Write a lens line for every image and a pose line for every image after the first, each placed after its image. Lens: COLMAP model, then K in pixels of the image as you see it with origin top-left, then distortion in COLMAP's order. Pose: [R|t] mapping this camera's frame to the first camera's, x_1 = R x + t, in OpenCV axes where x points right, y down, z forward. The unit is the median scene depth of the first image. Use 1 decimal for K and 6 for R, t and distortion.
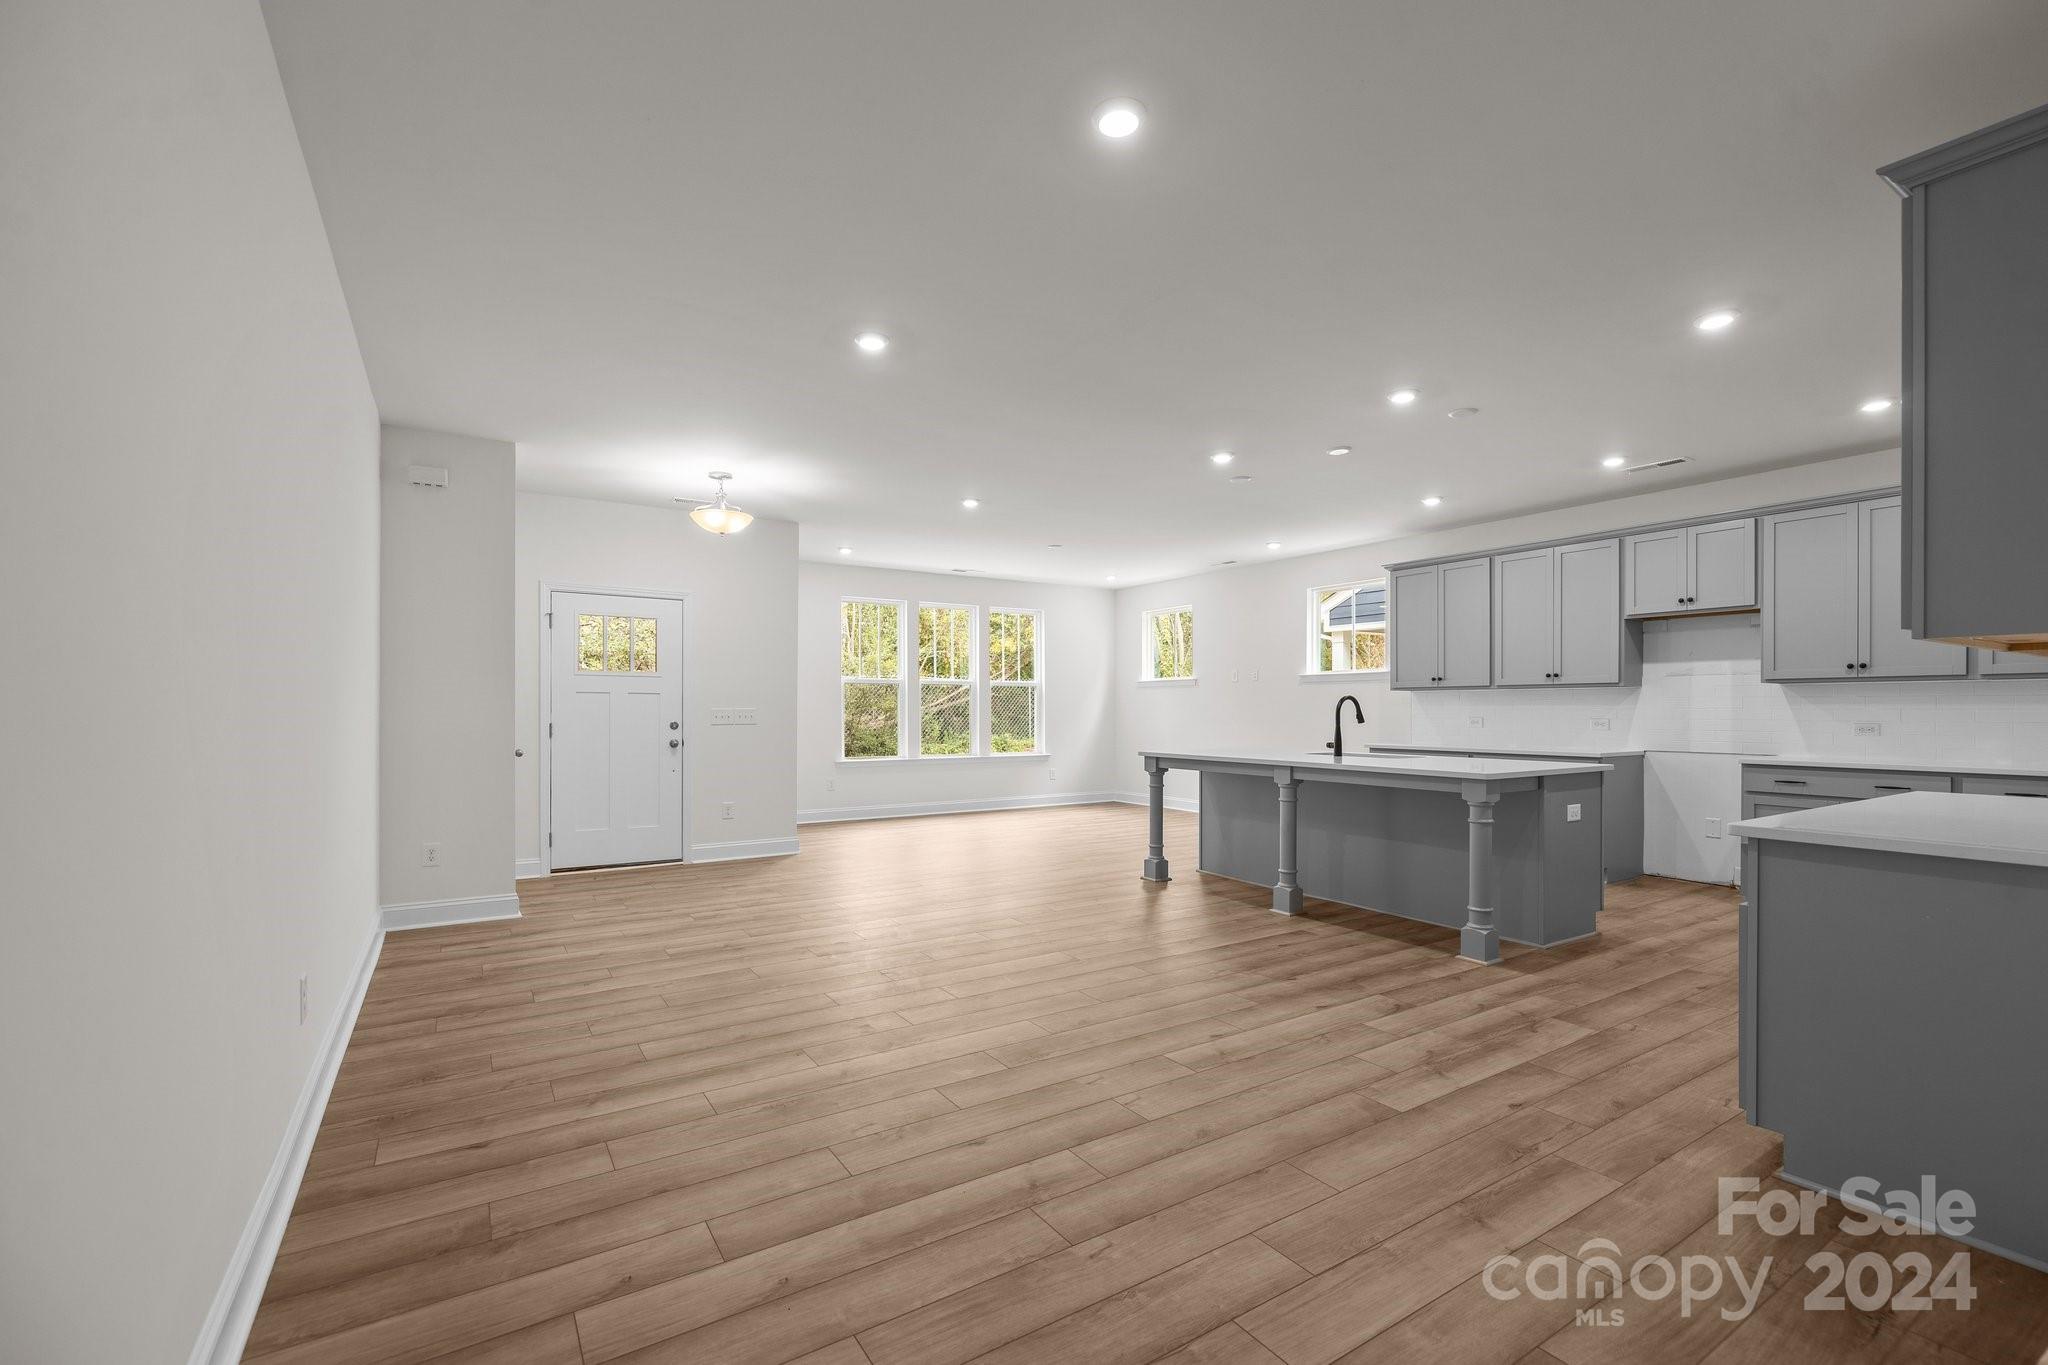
lens RADIAL K [[878.4, 0, 1010.9], [0, 878.4, 710.5], [0, 0, 1]] dist [-0.000274, -0.000001]
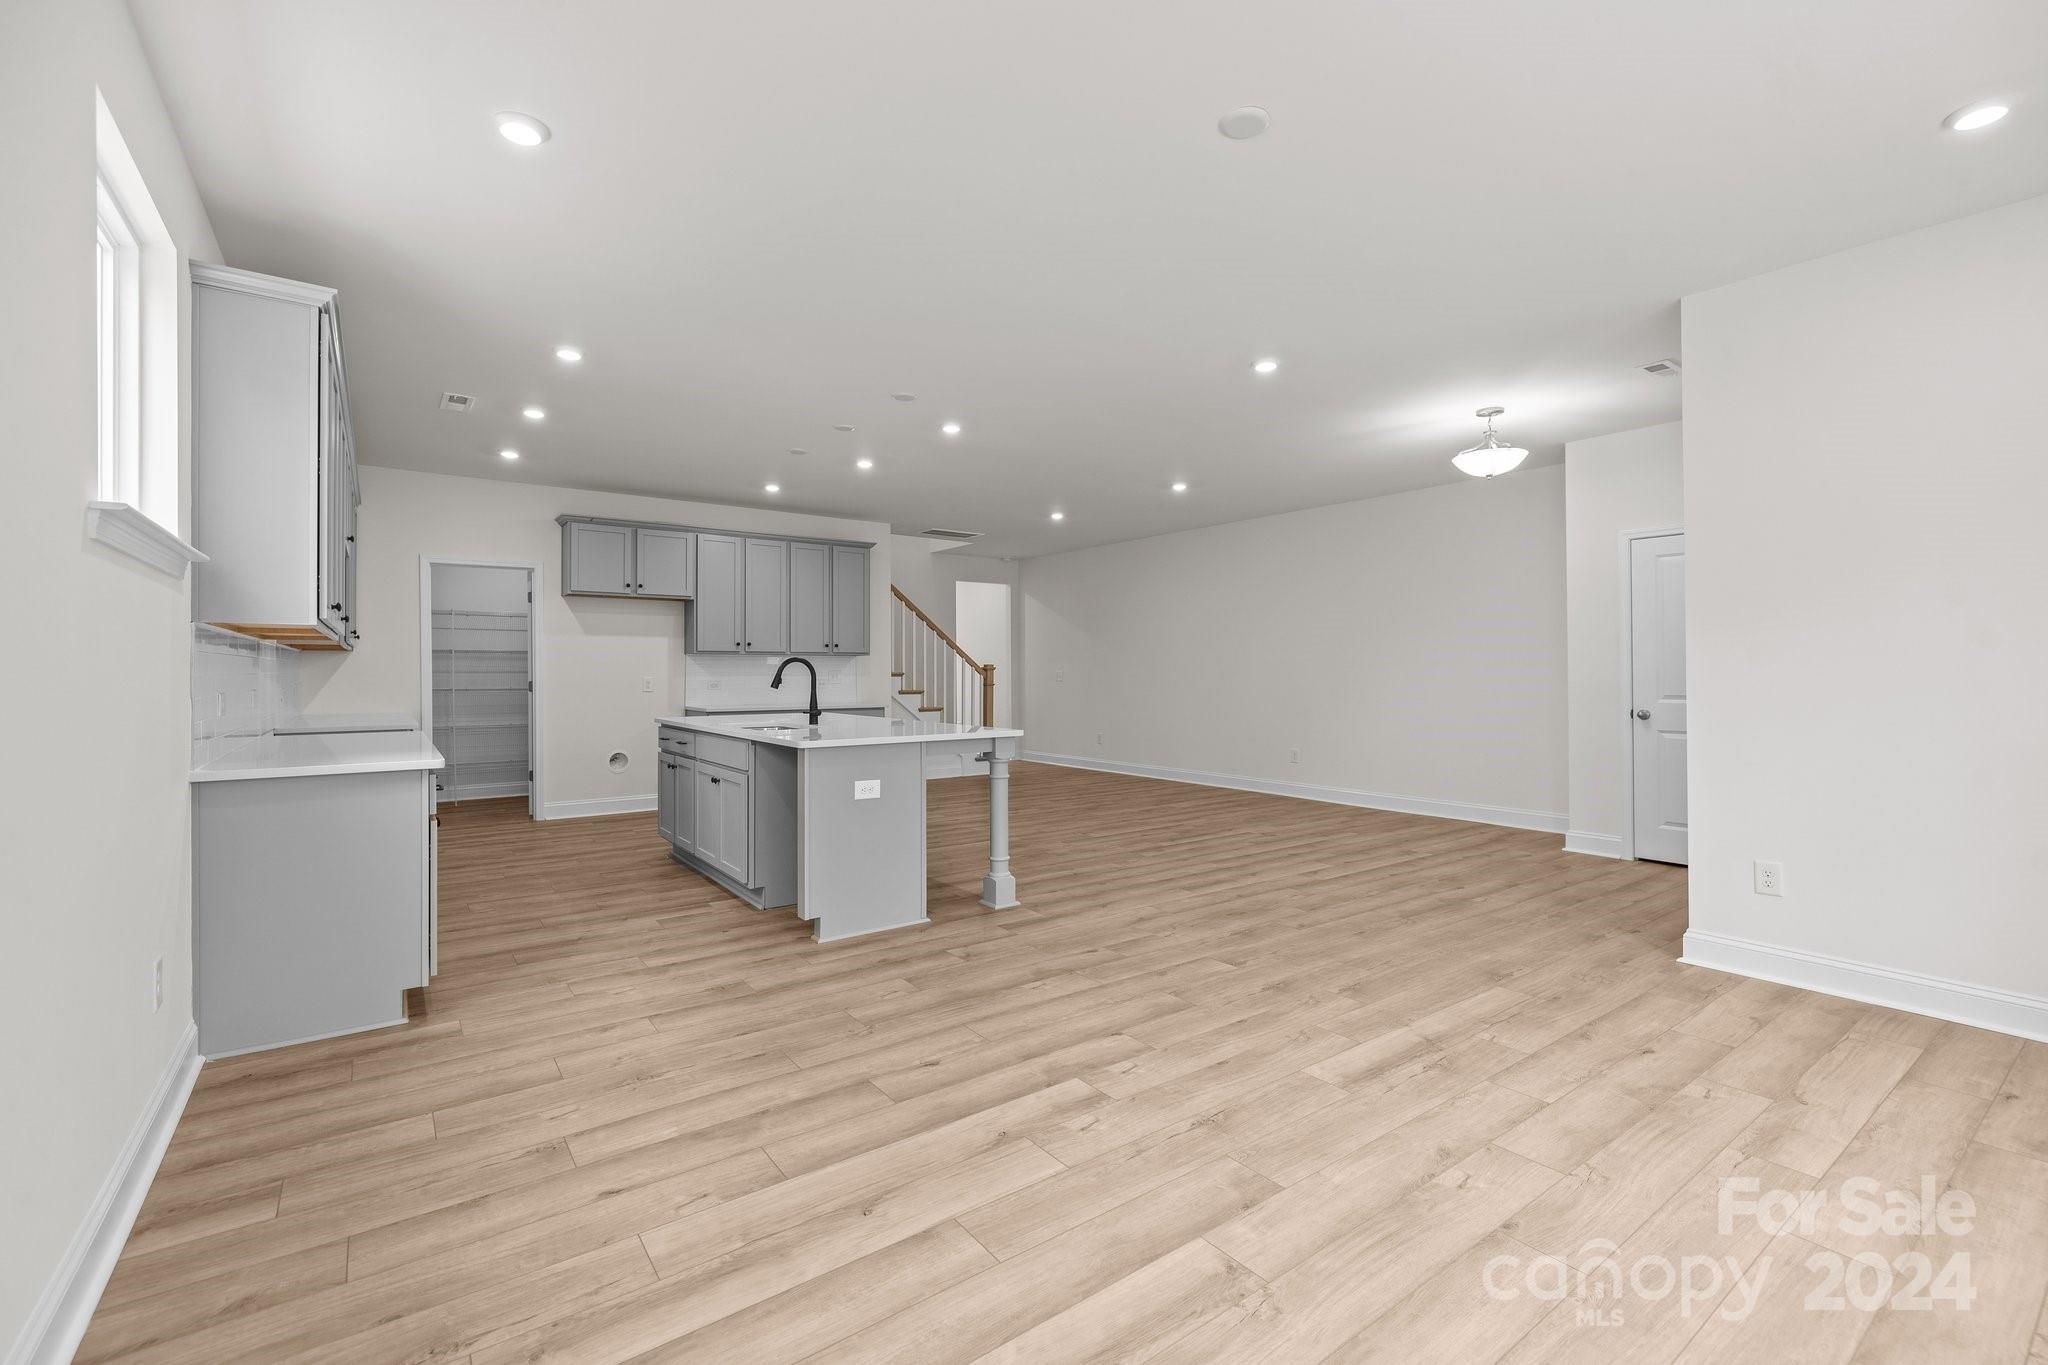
lens RADIAL K [[879.4, 0, 1017.6], [0, 879.4, 665.6], [0, 0, 1]] dist [-0.000026, 0.000112]
pose [[-0.997874, 0.000438, -0.065177, 0.258947], [0.000796, 0.999985, -0.005474, -0.004674], [0.065174, -0.005515, -0.997859, 2.272083]]
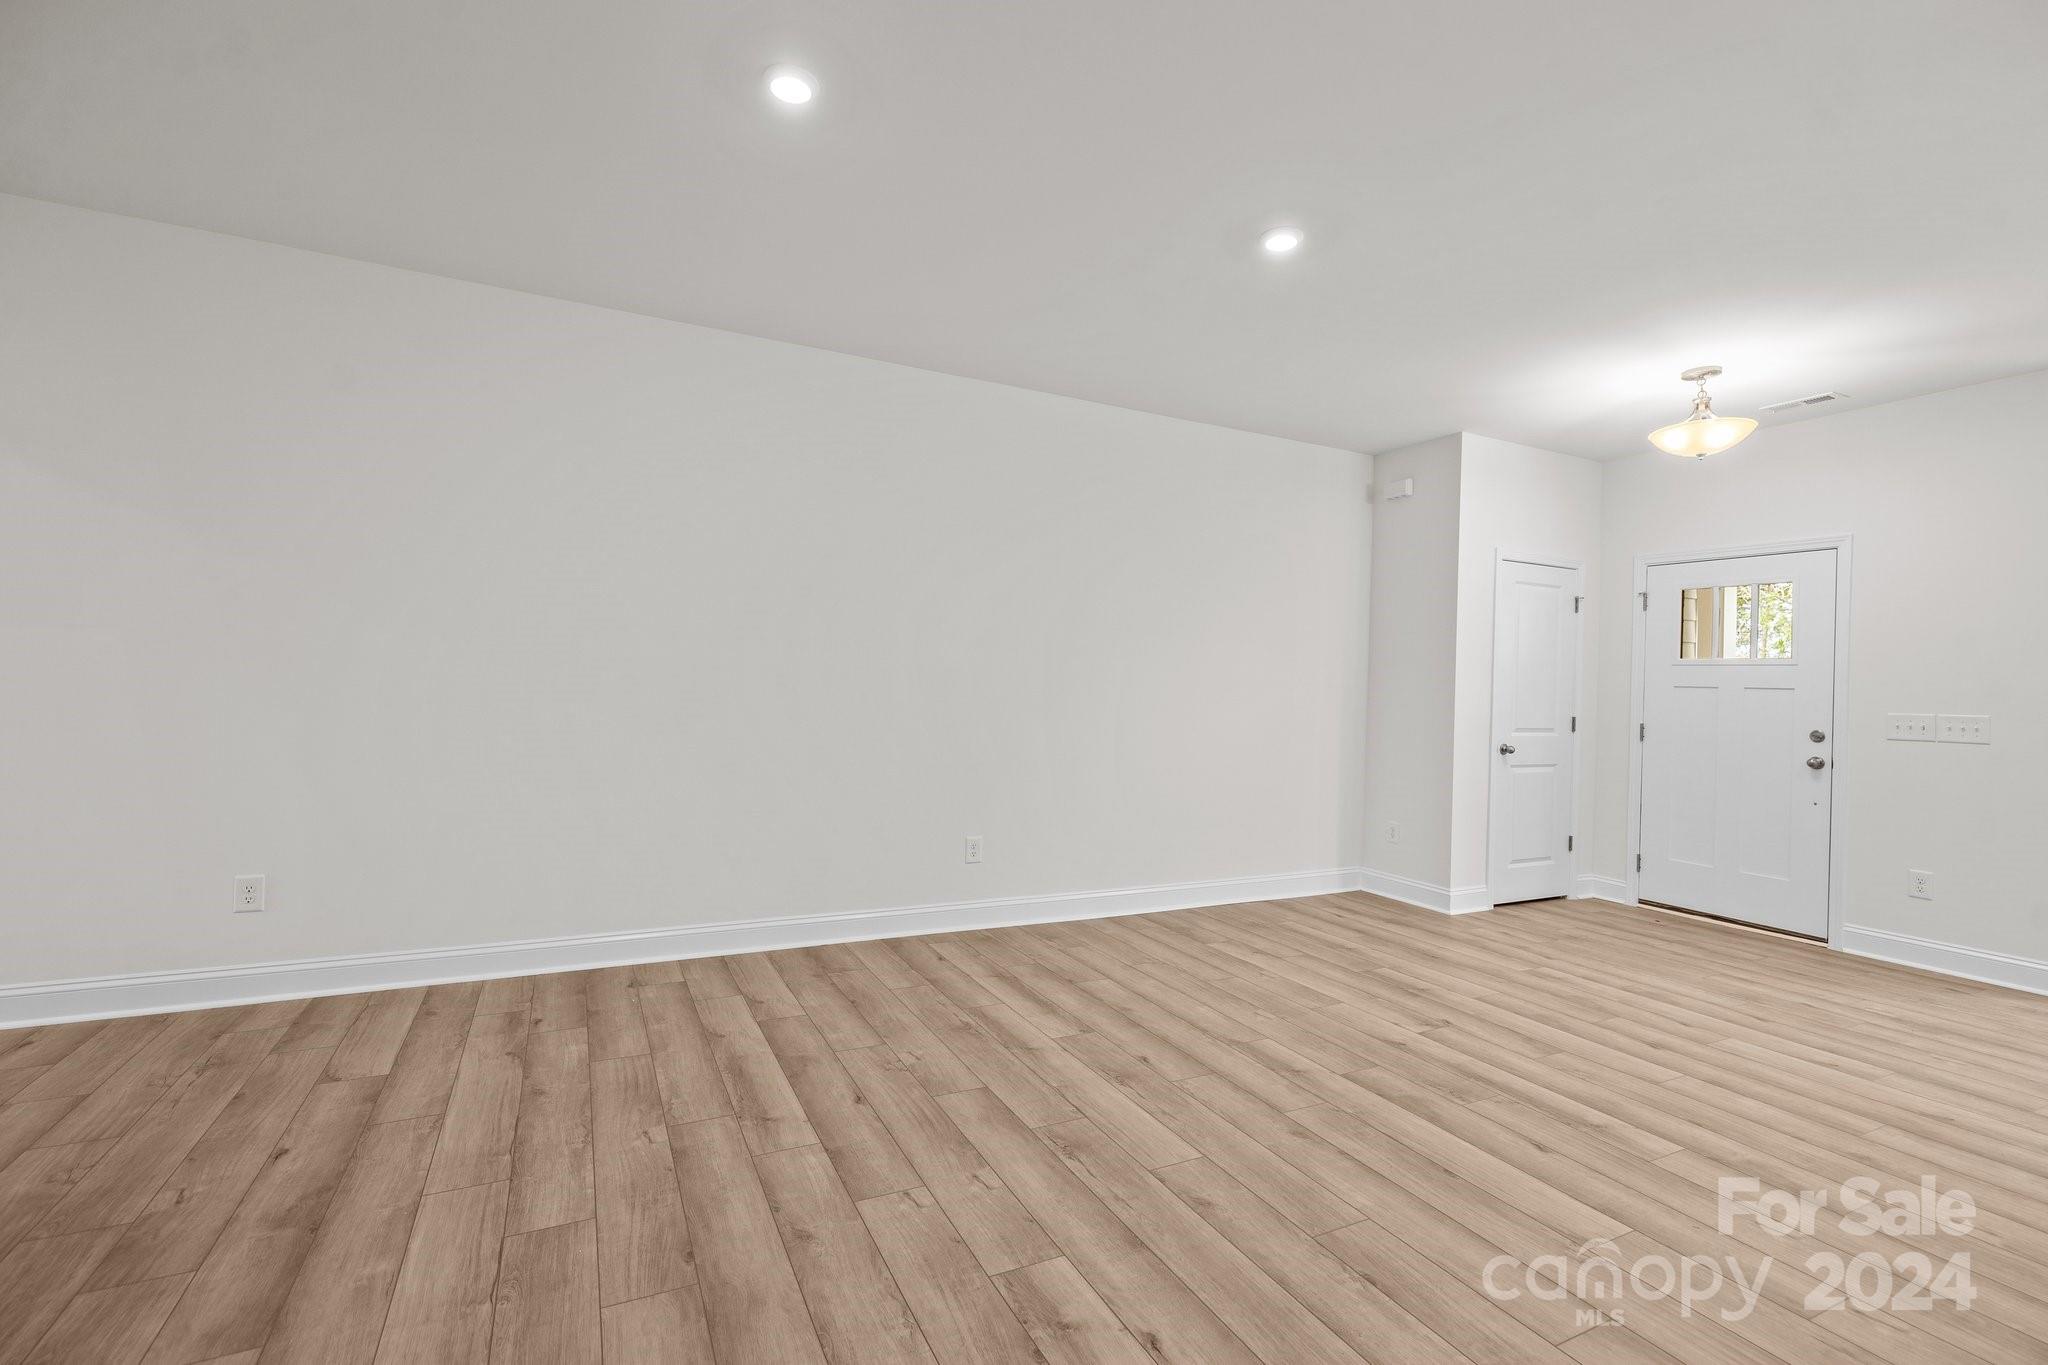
lens RADIAL K [[896.8, 0, 1017.7], [0, 896.8, 676.8], [0, 0, 1]] dist [-0.000140, 0.000466]
pose [[-0.102310, -0.014721, -0.994644, 0.520713], [-0.030508, 0.999467, -0.011654, -0.002827], [0.994285, 0.029152, -0.102704, 0.659664]]
